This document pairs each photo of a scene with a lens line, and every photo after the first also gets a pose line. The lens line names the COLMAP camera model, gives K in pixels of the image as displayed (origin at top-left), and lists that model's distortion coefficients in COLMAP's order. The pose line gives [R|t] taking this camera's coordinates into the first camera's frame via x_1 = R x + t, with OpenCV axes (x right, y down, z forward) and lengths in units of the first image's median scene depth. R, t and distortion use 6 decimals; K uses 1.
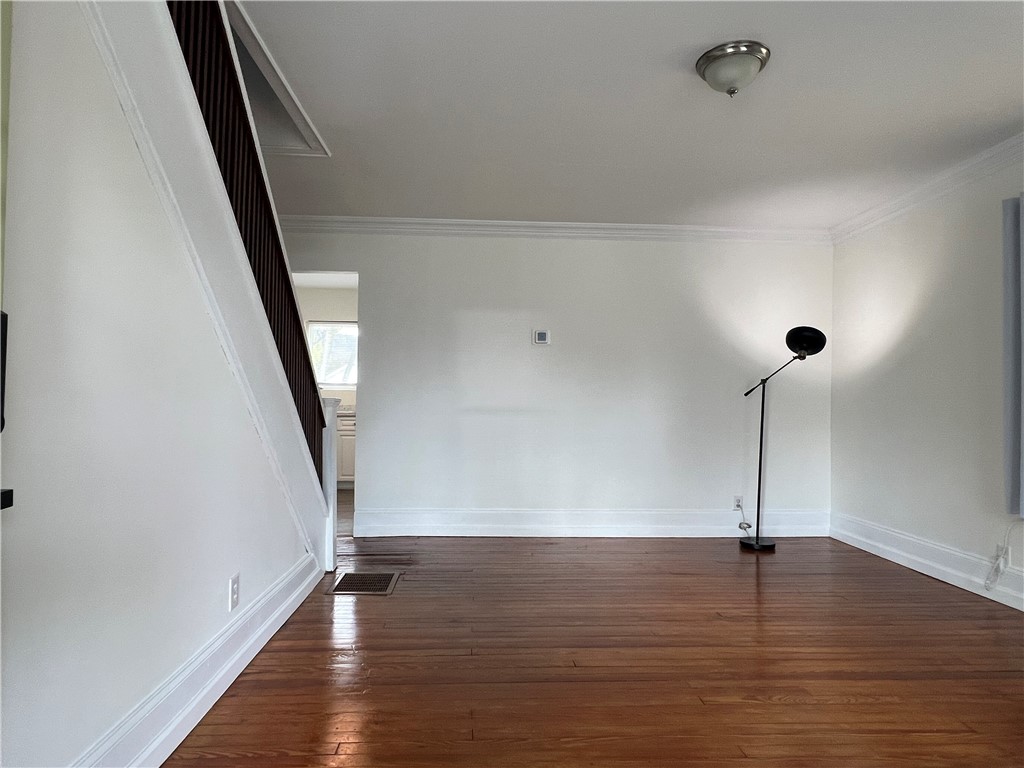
lens RADIAL K [[611.2, 0, 507.9], [0, 611.2, 377.3], [0, 0, 1]] dist [0.002703, 0.001057]
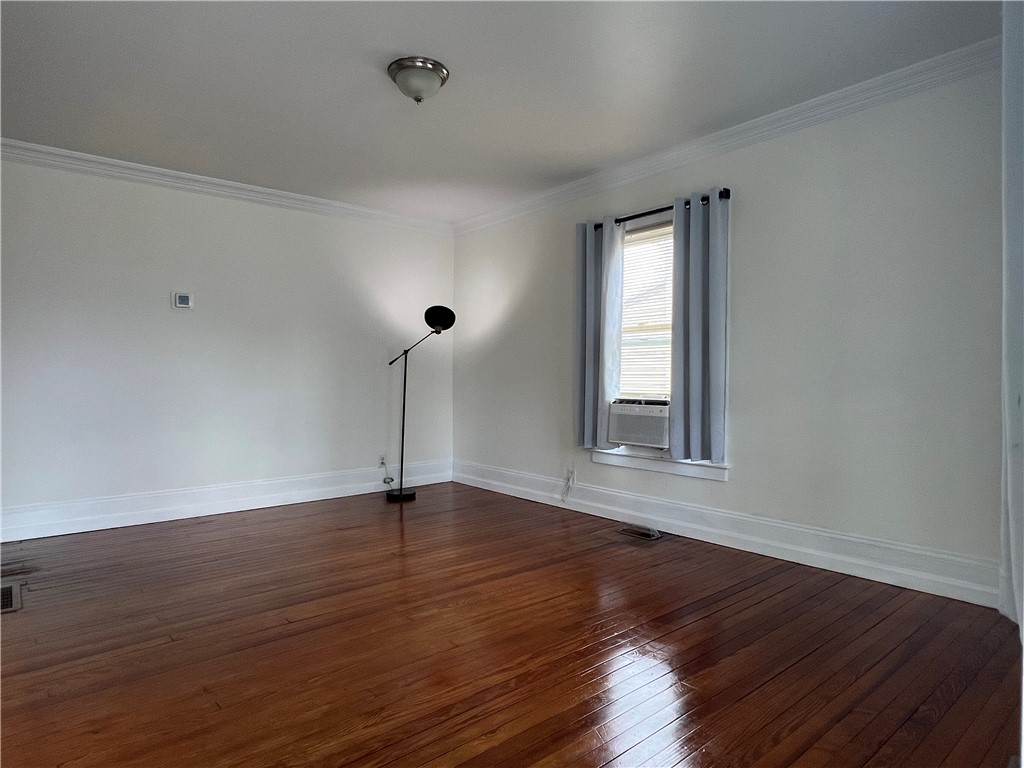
lens RADIAL K [[611.2, 0, 504.8], [0, 611.2, 381.0], [0, 0, 1]] dist [0.002703, 0.001057]
pose [[0.802840, -0.021217, 0.595817, -0.155146], [-0.012591, 0.998540, 0.052525, -0.002292], [-0.596062, -0.049671, 0.801401, -0.032483]]
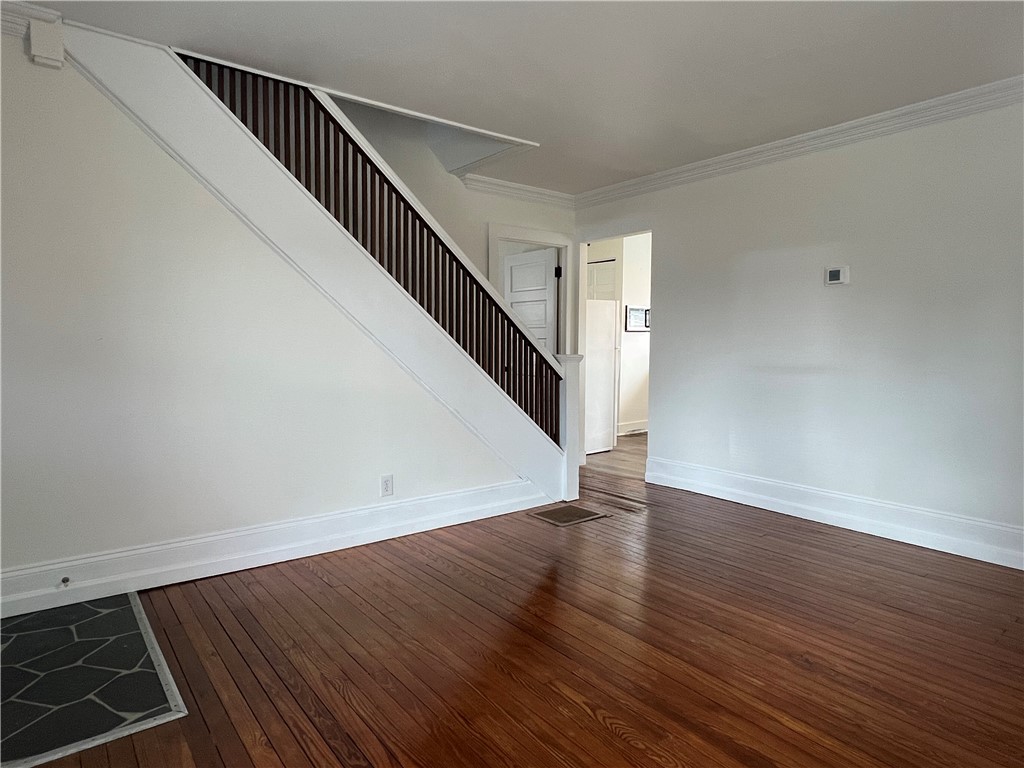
lens RADIAL K [[611.2, 0, 491.2], [0, 611.2, 355.7], [0, 0, 1]] dist [0.002703, 0.001057]
pose [[0.552308, 0.006014, -0.833619, 0.691829], [0.040043, 0.998628, 0.033735, -0.011221], [0.832678, -0.052013, 0.551309, 0.274481]]
